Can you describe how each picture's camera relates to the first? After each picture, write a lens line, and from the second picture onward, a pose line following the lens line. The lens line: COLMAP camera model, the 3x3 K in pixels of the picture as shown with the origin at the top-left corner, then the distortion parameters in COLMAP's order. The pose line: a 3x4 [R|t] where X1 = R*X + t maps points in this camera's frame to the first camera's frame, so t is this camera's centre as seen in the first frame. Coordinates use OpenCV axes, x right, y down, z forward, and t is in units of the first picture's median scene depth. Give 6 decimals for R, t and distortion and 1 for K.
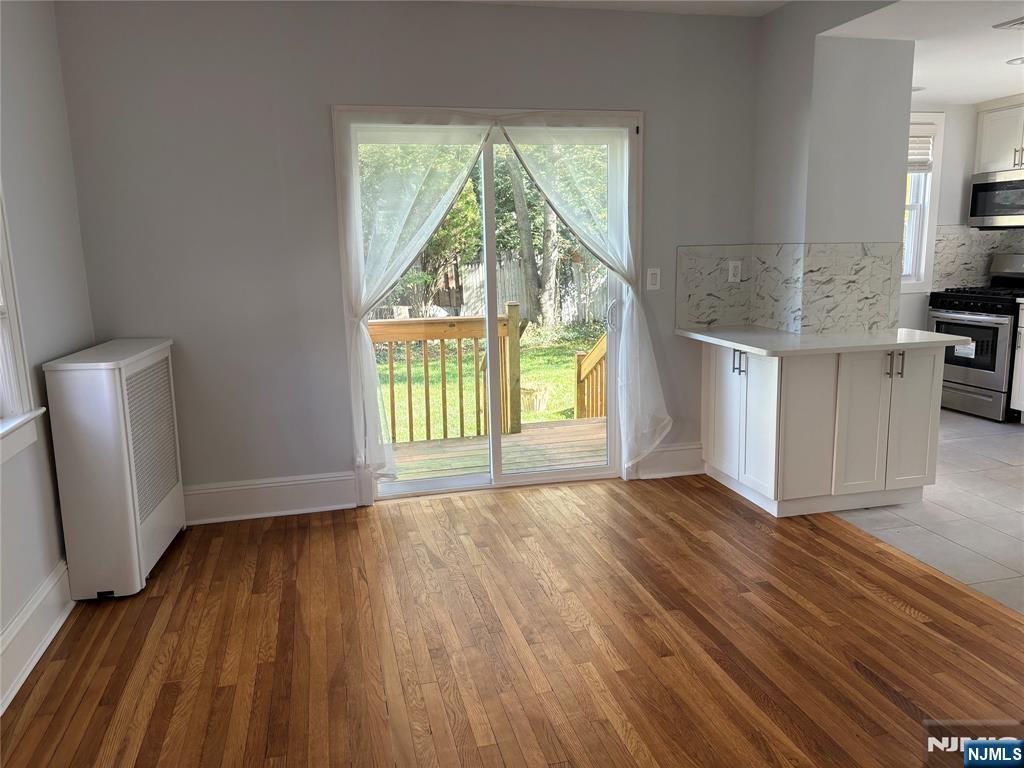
lens RADIAL K [[779.5, 0, 512.0], [0, 779.5, 384.0], [0, 0, 1]] dist [-0.003087, -0.002065]
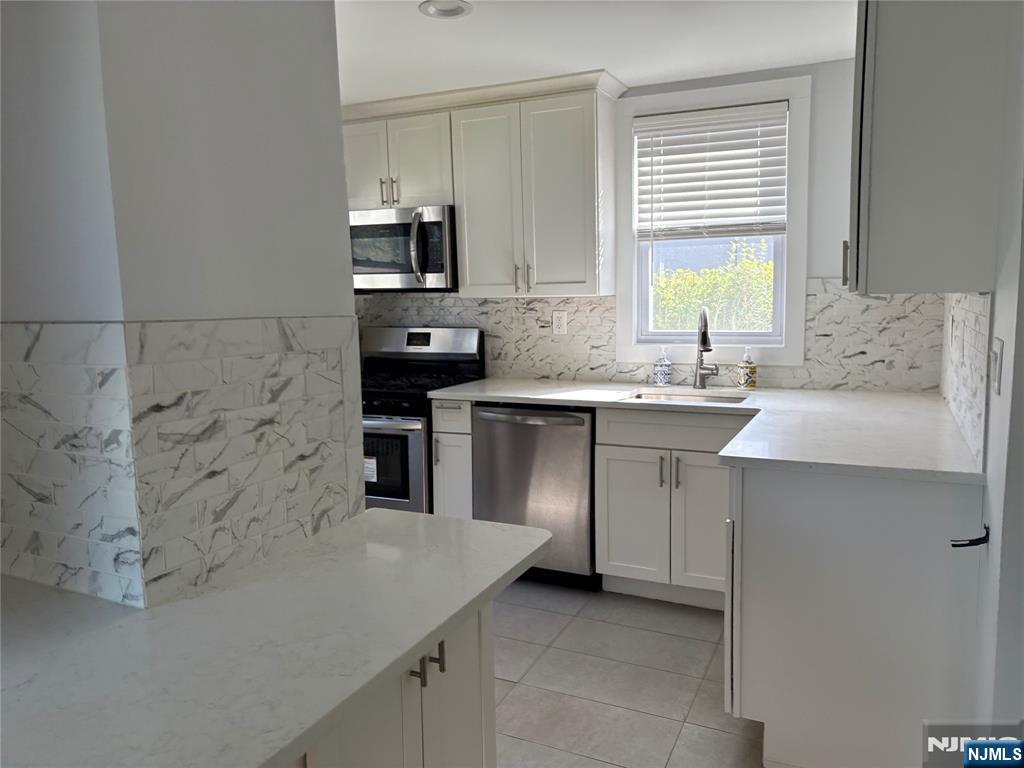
lens RADIAL K [[769.8, 0, 510.9], [0, 769.8, 389.9], [0, 0, 1]] dist [0.041096, -0.005663]
pose [[0.636076, -0.081753, 0.767284, 0.227132], [0.139137, 0.990224, -0.009837, -0.125197], [-0.758979, 0.113015, 0.641232, 0.667022]]
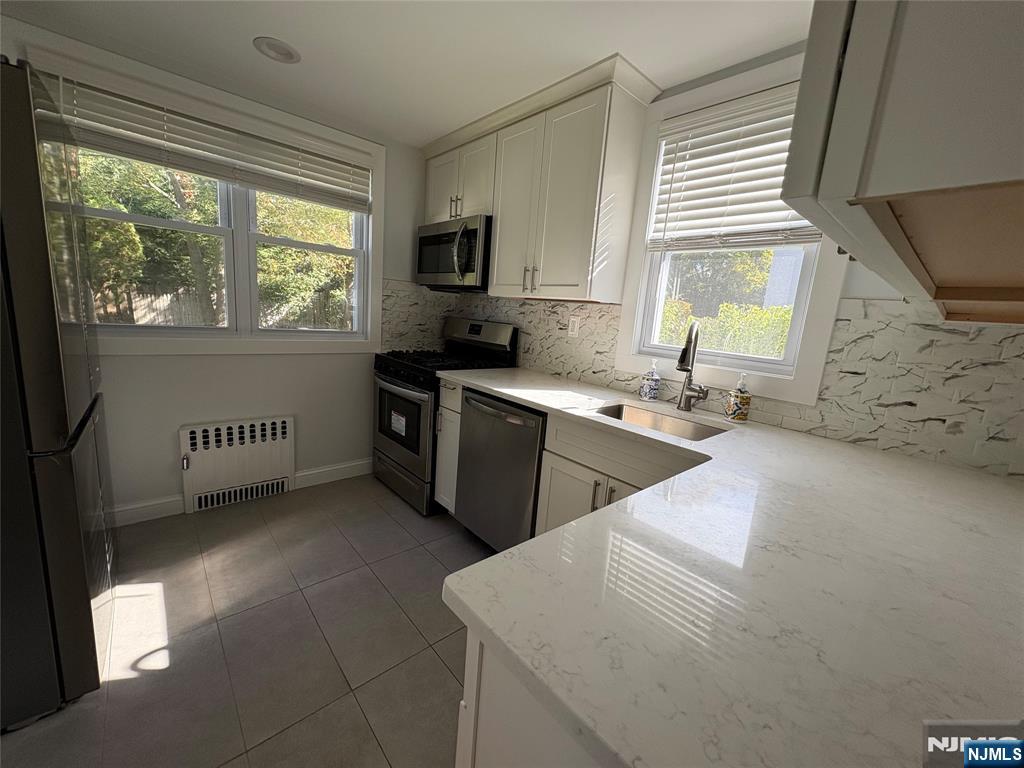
lens RADIAL K [[404.6, 0, 514.2], [0, 404.6, 381.5], [0, 0, 1]] dist [0.002454, 0.000551]
pose [[0.876390, 0.010731, 0.481483, 0.681203], [-0.014257, 0.999892, 0.003666, -0.134725], [-0.481392, -0.010078, 0.876448, 0.779792]]
